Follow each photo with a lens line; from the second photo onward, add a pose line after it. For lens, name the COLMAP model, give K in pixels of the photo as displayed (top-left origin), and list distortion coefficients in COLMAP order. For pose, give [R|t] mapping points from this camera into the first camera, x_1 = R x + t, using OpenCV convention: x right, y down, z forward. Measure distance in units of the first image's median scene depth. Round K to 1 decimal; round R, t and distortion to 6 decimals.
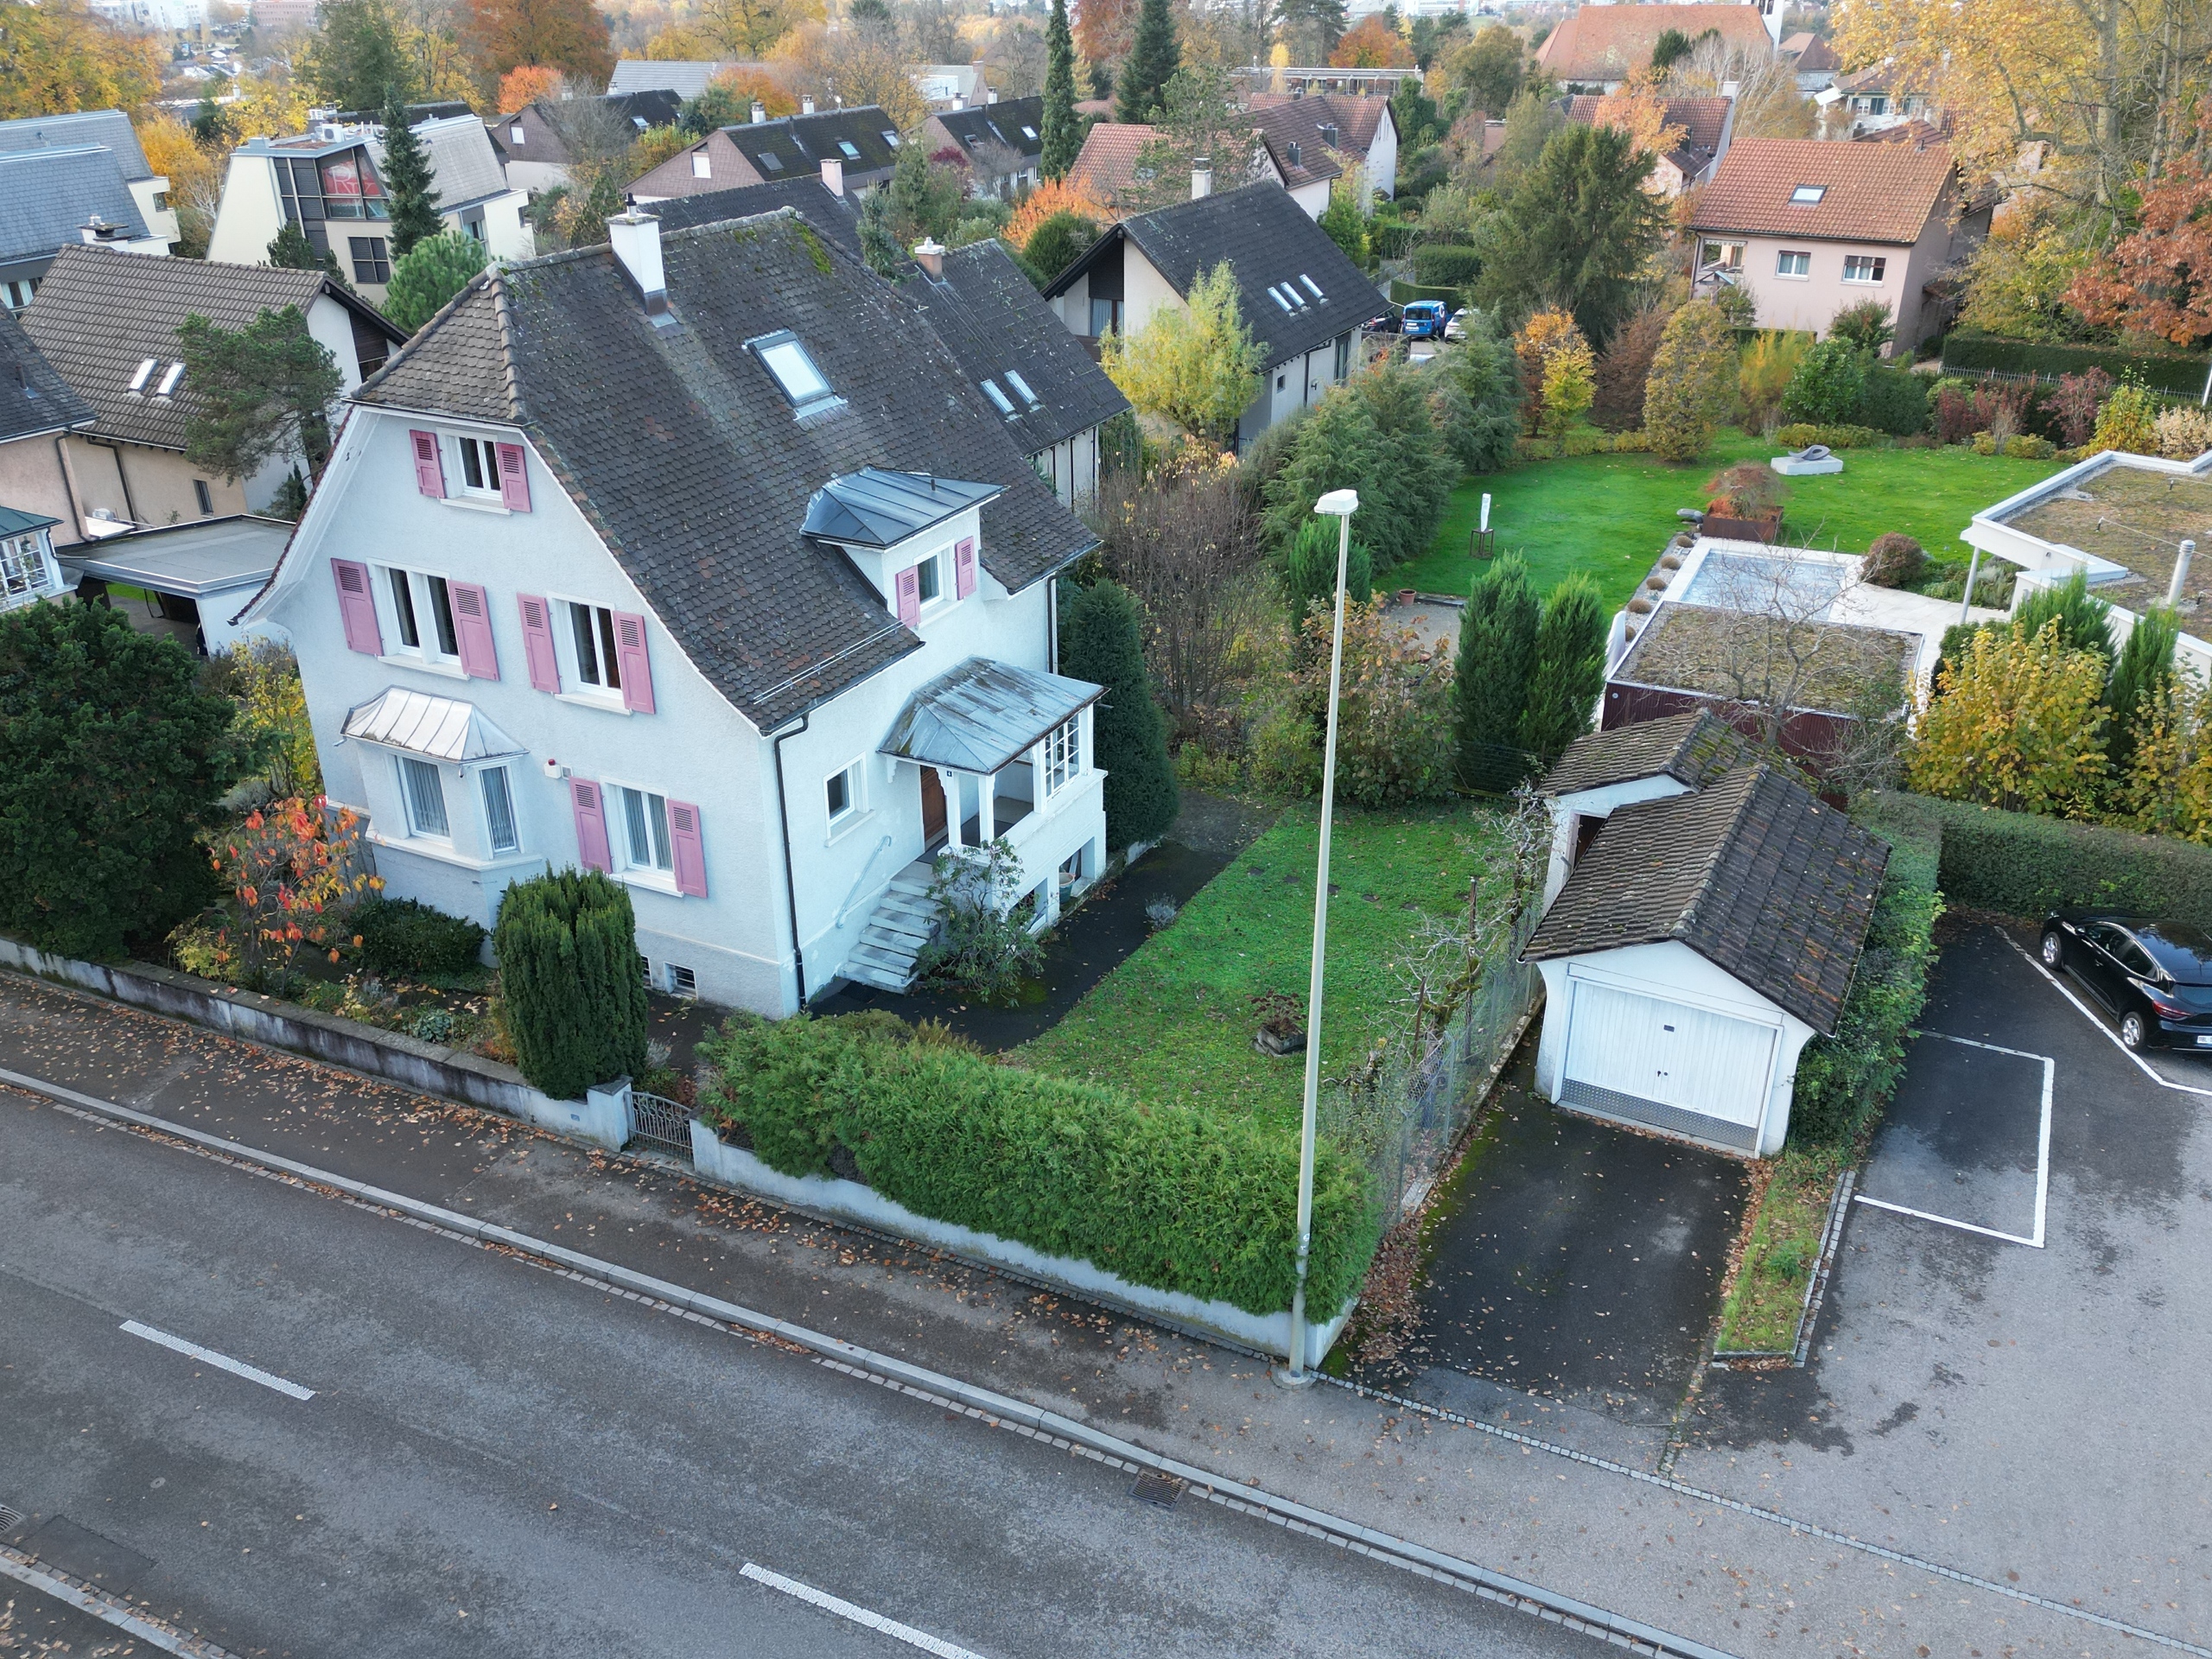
lens RADIAL K [[1811.1, 0, 1103.3], [0, 1811.1, 840.5], [0, 0, 1]] dist [0.075038, -0.070880]
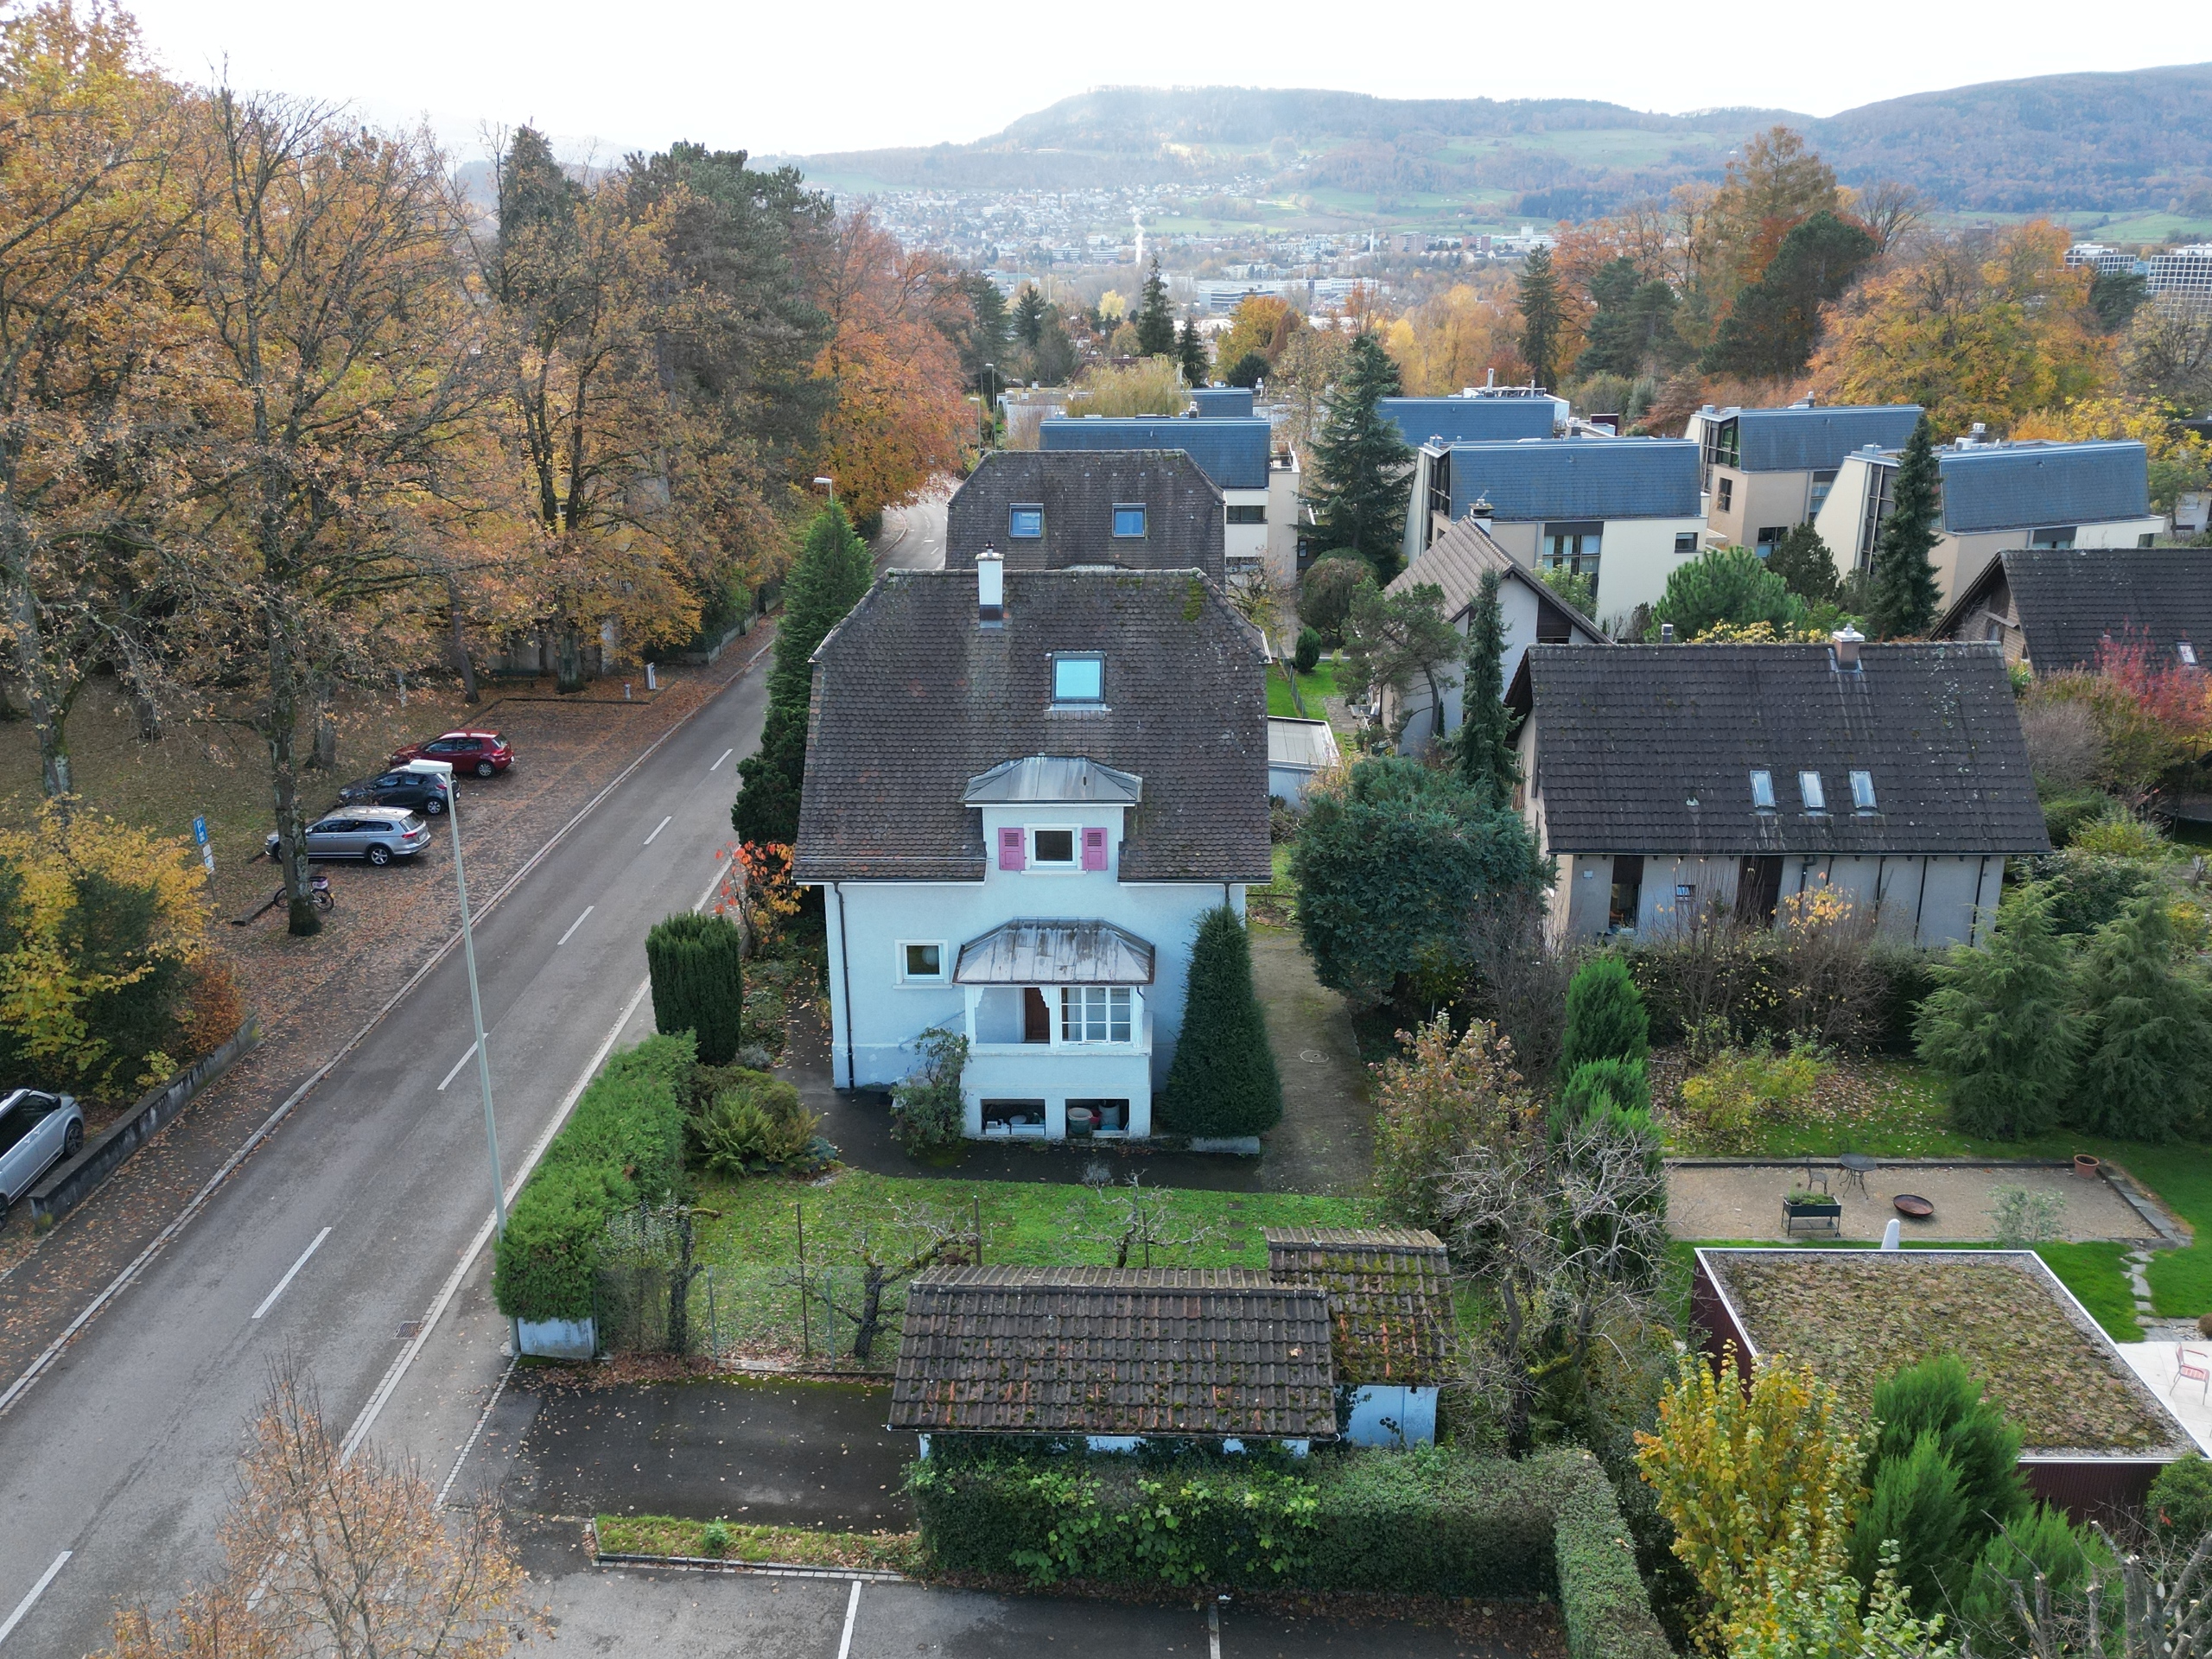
lens RADIAL K [[1811.1, 0, 1104.2], [0, 1811.1, 834.1], [0, 0, 1]] dist [0.075038, -0.070880]
pose [[0.427337, 0.289455, -0.856504, 1.153323], [-0.391966, 0.913015, 0.112989, -0.349093], [0.814706, 0.287436, 0.503622, 0.412497]]
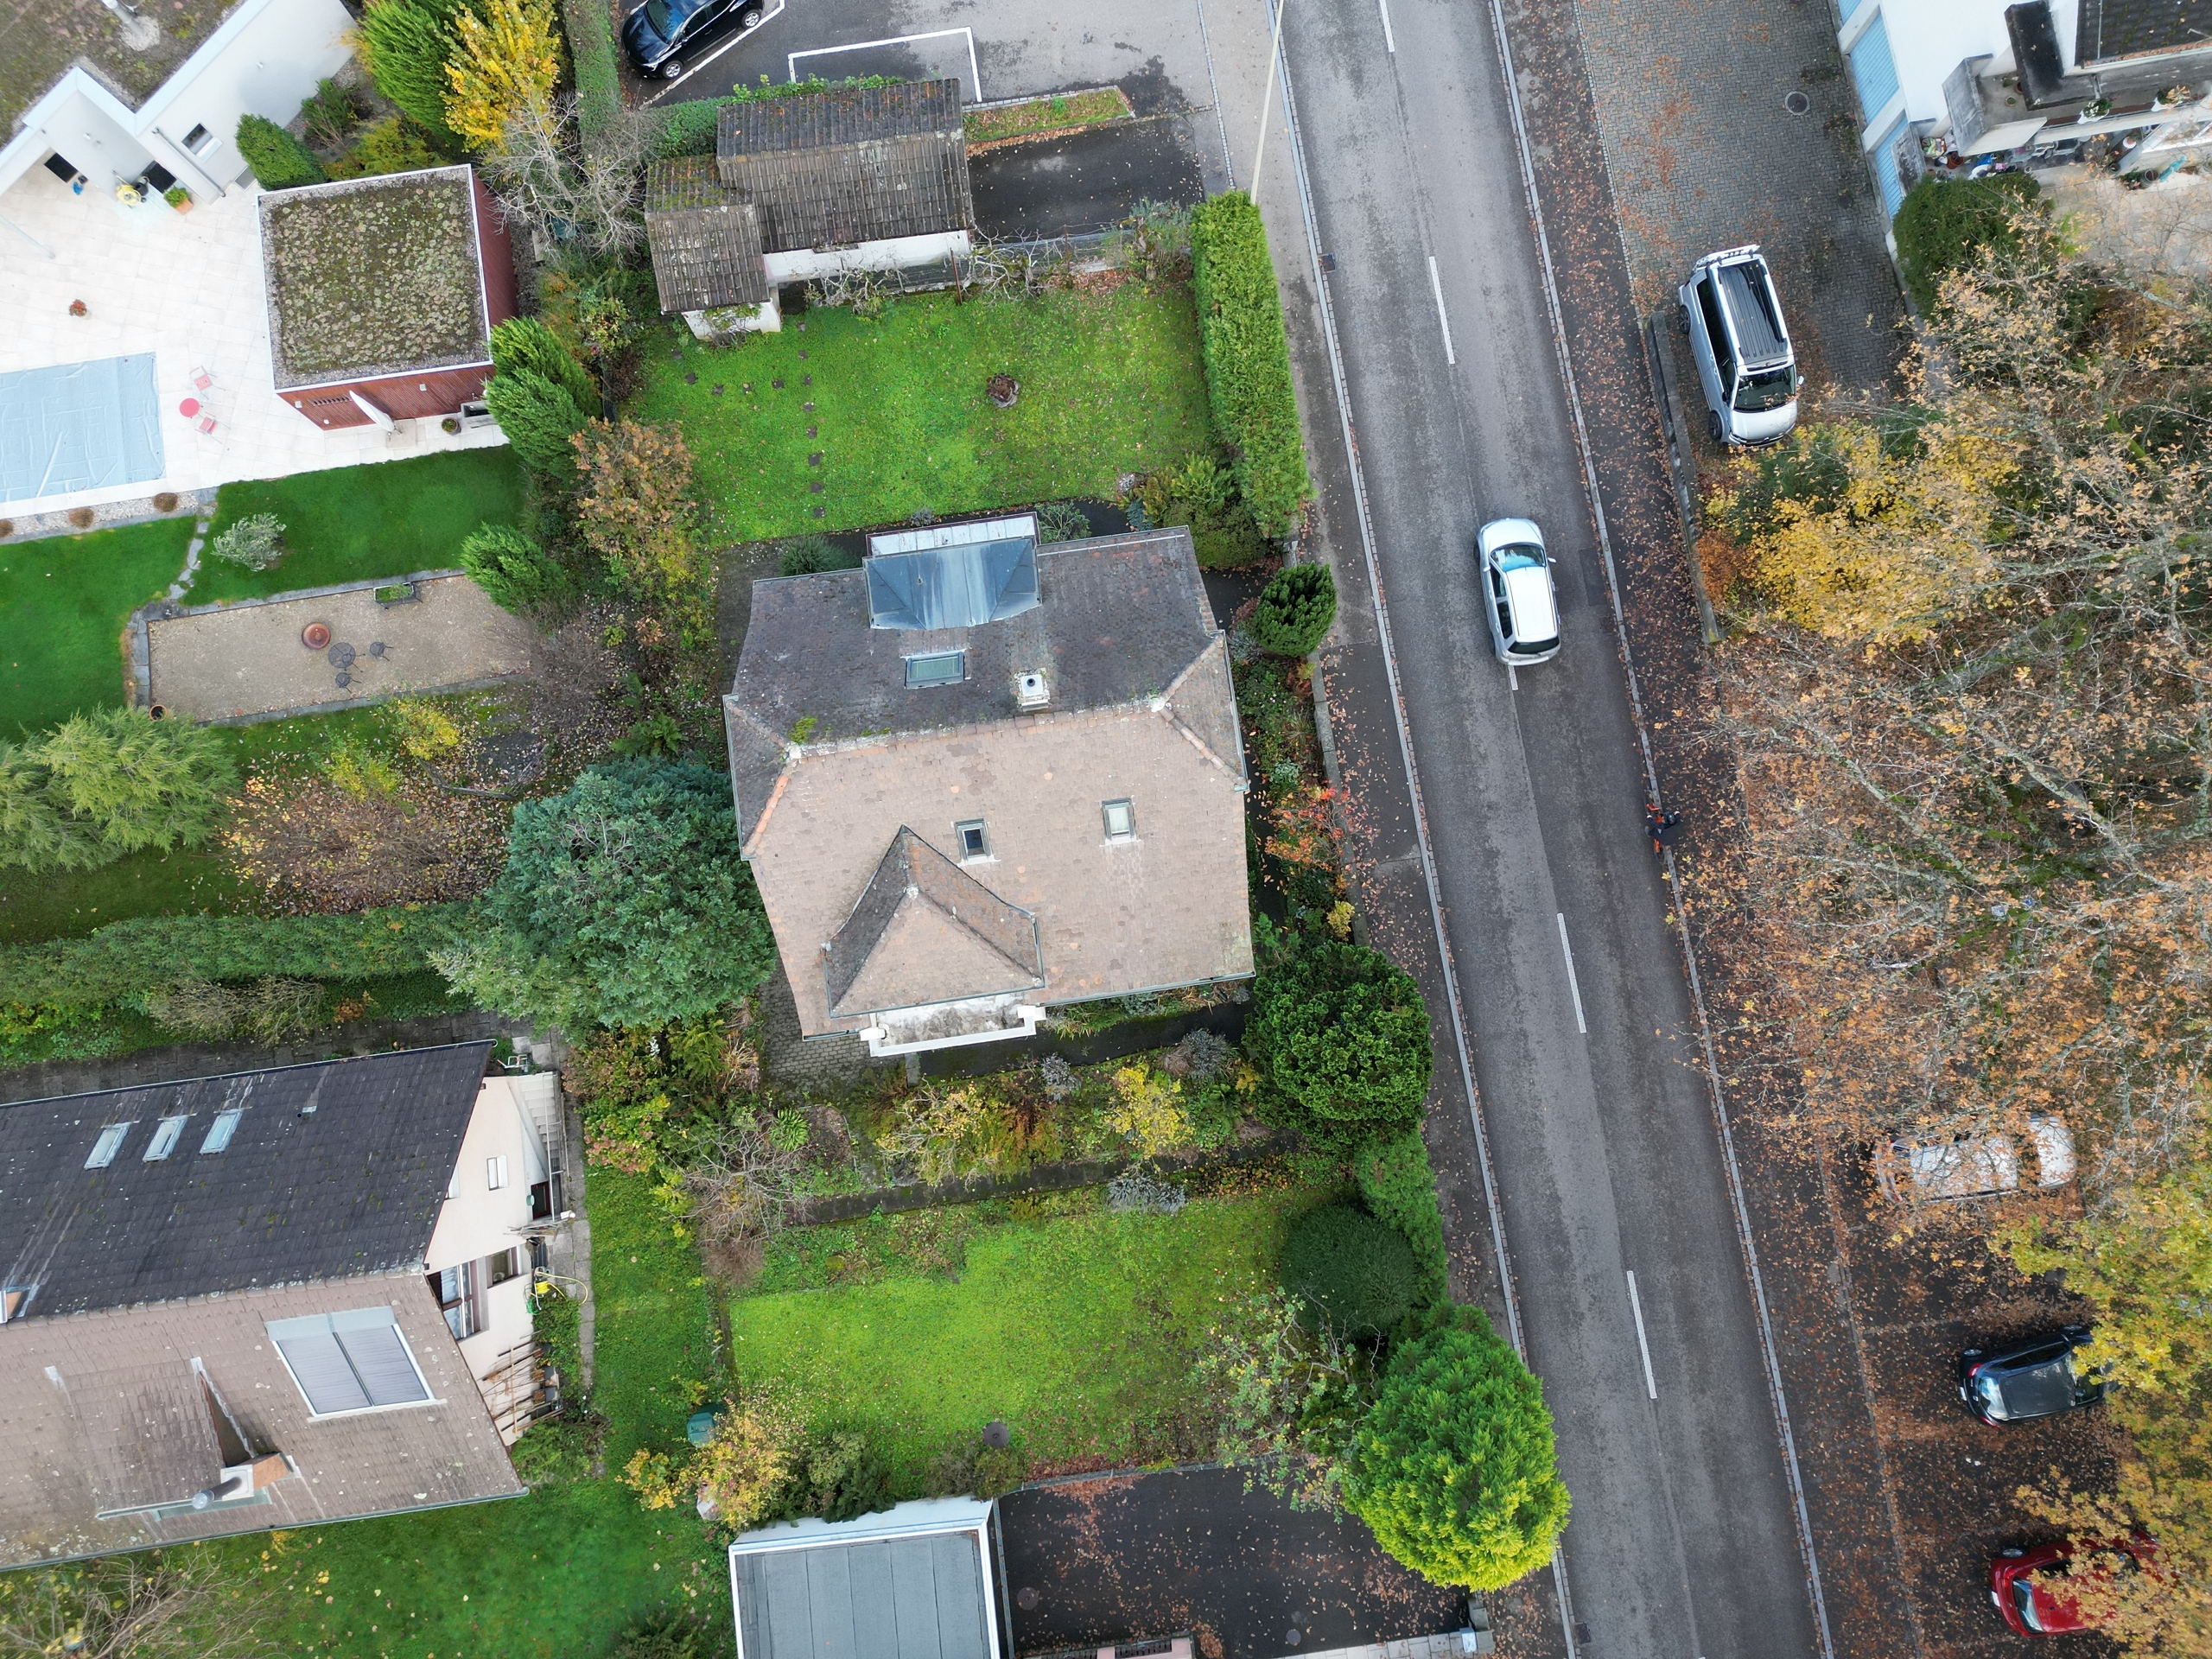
lens RADIAL K [[1543.3, 0, 1108.7], [0, 1543.3, 832.5], [0, 0, 1]] dist [0.072201, -0.061350]
pose [[-0.571064, -0.811483, 0.124023, -0.521838], [0.369815, -0.119427, 0.921398, -1.362716], [-0.732887, 0.572043, 0.368299, 0.650396]]
